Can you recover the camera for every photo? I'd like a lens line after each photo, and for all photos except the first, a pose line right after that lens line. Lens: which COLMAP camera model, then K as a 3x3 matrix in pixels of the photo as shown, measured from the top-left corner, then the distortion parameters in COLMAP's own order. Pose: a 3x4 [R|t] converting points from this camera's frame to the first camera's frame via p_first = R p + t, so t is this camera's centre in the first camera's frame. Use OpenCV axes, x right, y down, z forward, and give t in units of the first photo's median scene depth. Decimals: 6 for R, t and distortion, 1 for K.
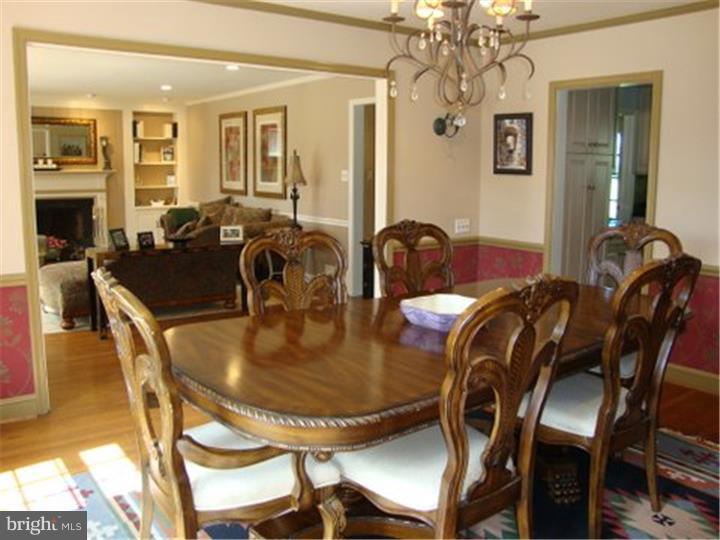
lens RADIAL K [[650.7, 0, 360.0], [0, 650.7, 270.0], [0, 0, 1]] dist [-0.191218, 0.191291]
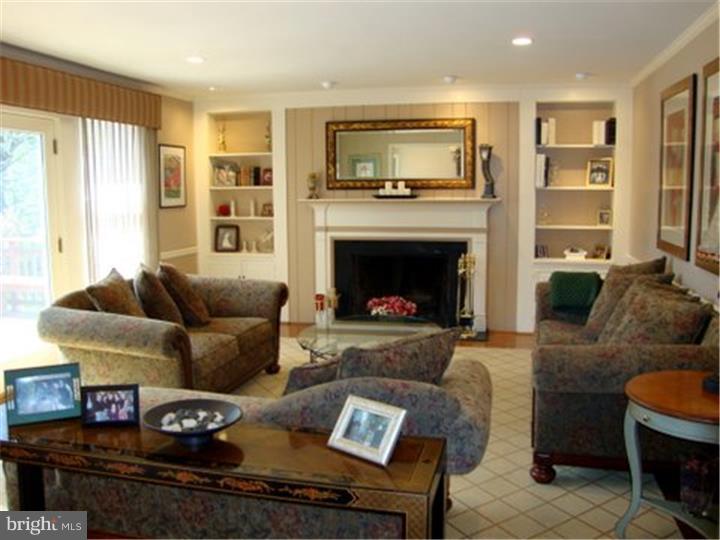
lens RADIAL K [[650.7, 0, 360.0], [0, 650.7, 270.0], [0, 0, 1]] dist [-0.191218, 0.191291]
pose [[0.636493, 0.080674, -0.767052, 0.013814], [-0.107871, 0.994051, 0.015039, -0.084668], [0.763702, 0.073170, 0.641409, 0.506074]]
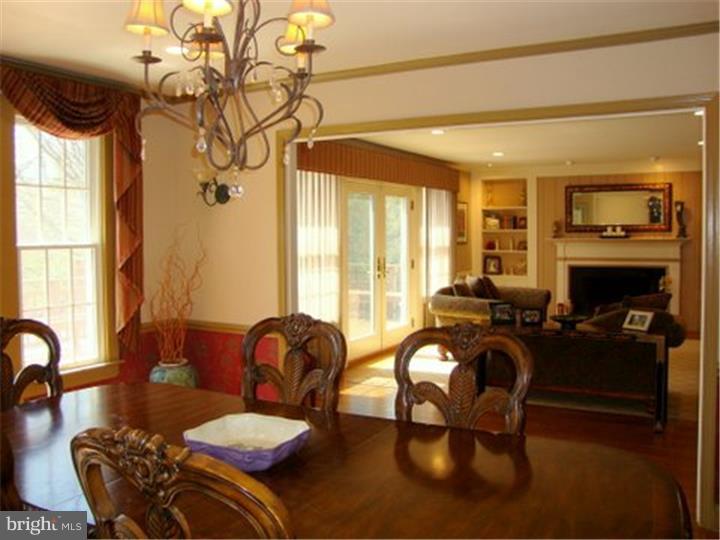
lens RADIAL K [[650.7, 0, 360.0], [0, 650.7, 270.0], [0, 0, 1]] dist [-0.191218, 0.191291]
pose [[0.406318, 0.035657, -0.913036, 0.236008], [-0.127593, 0.991662, -0.018053, -0.038231], [0.904780, 0.123832, 0.407479, 0.227802]]
